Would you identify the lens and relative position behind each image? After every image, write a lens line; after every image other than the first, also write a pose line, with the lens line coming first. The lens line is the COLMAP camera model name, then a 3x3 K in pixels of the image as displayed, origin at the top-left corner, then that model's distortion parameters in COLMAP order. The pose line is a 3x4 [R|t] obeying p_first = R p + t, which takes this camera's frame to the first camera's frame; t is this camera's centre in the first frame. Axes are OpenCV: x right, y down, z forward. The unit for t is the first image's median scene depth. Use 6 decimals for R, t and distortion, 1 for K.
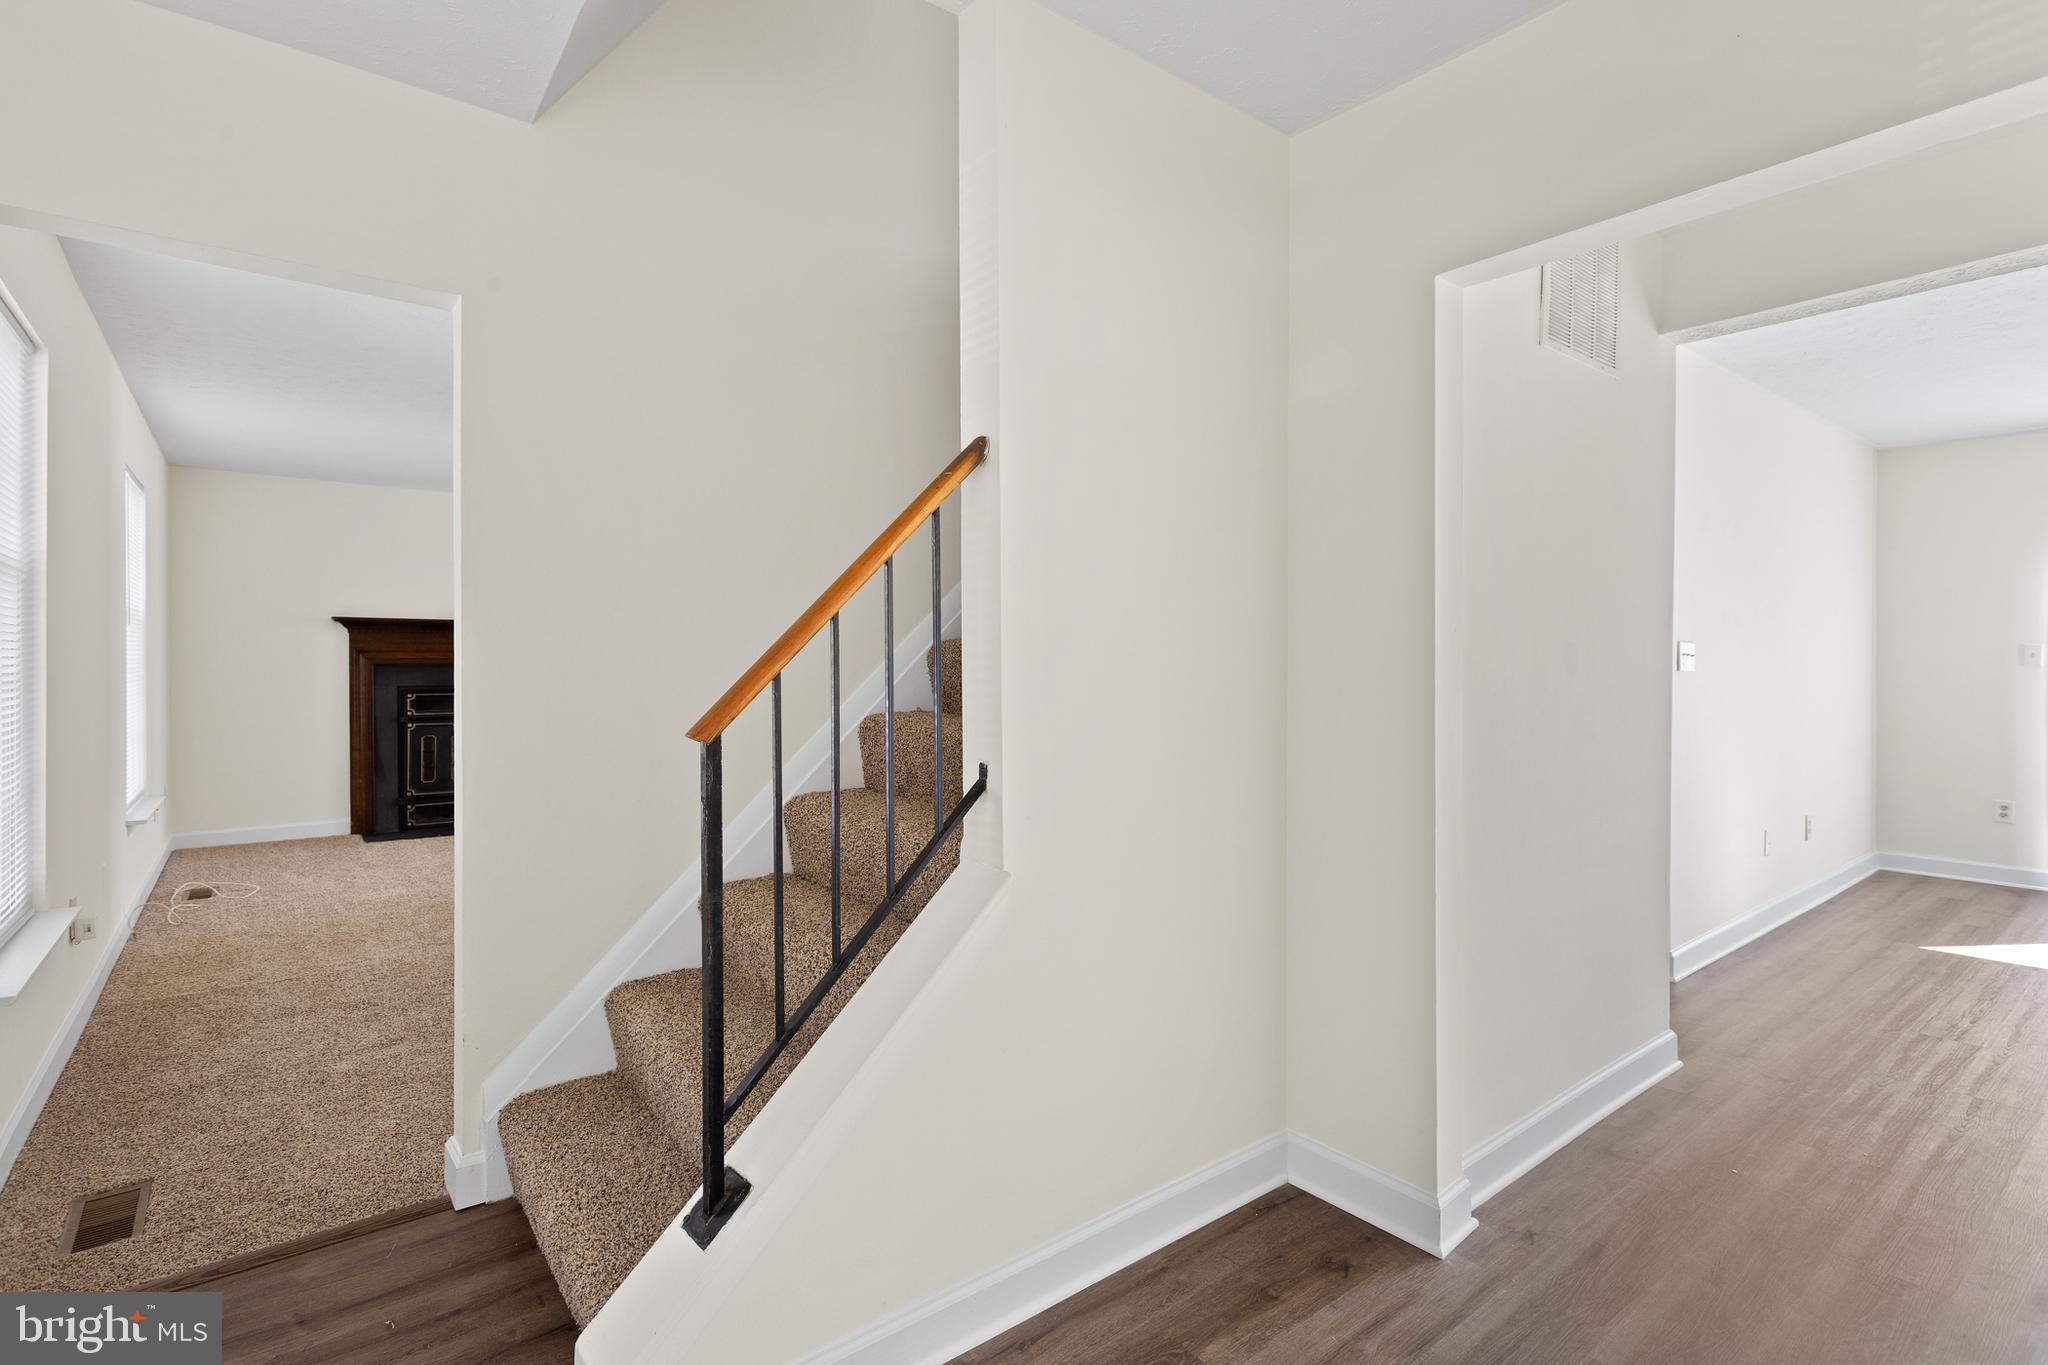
lens RADIAL K [[972.4, 0, 1020.5], [0, 972.4, 676.8], [0, 0, 1]] dist [0.002467, 0.000885]
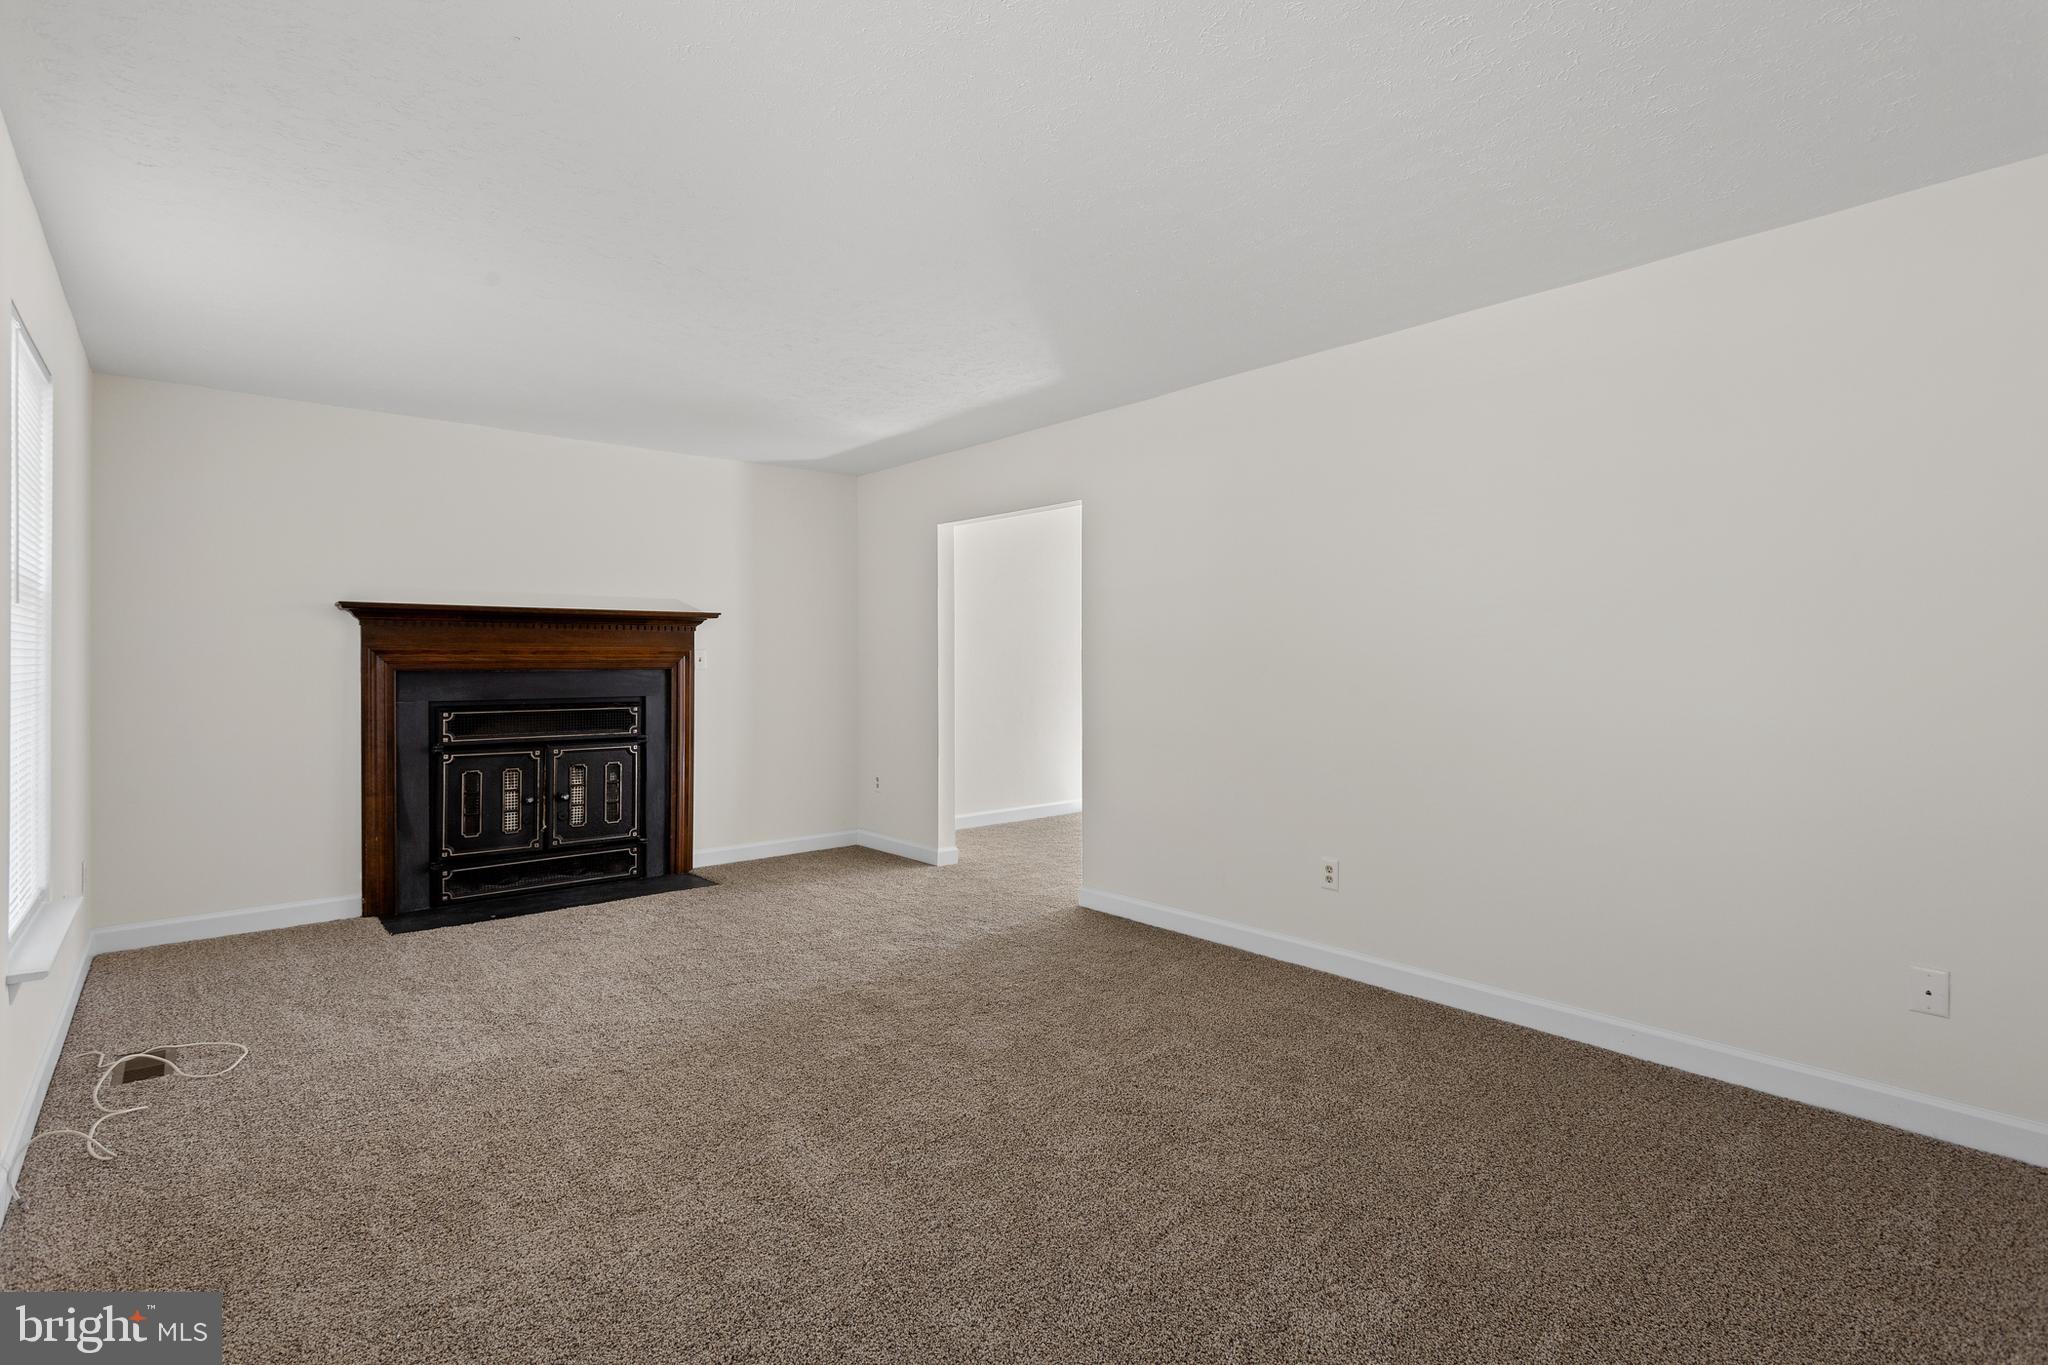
lens RADIAL K [[972.4, 0, 1019.2], [0, 972.4, 667.3], [0, 0, 1]] dist [0.002467, 0.000885]
pose [[0.998934, -0.002726, 0.046089, -0.253905], [0.003200, 0.999943, -0.010216, -0.006565], [-0.046058, 0.010353, 0.998885, 0.287169]]
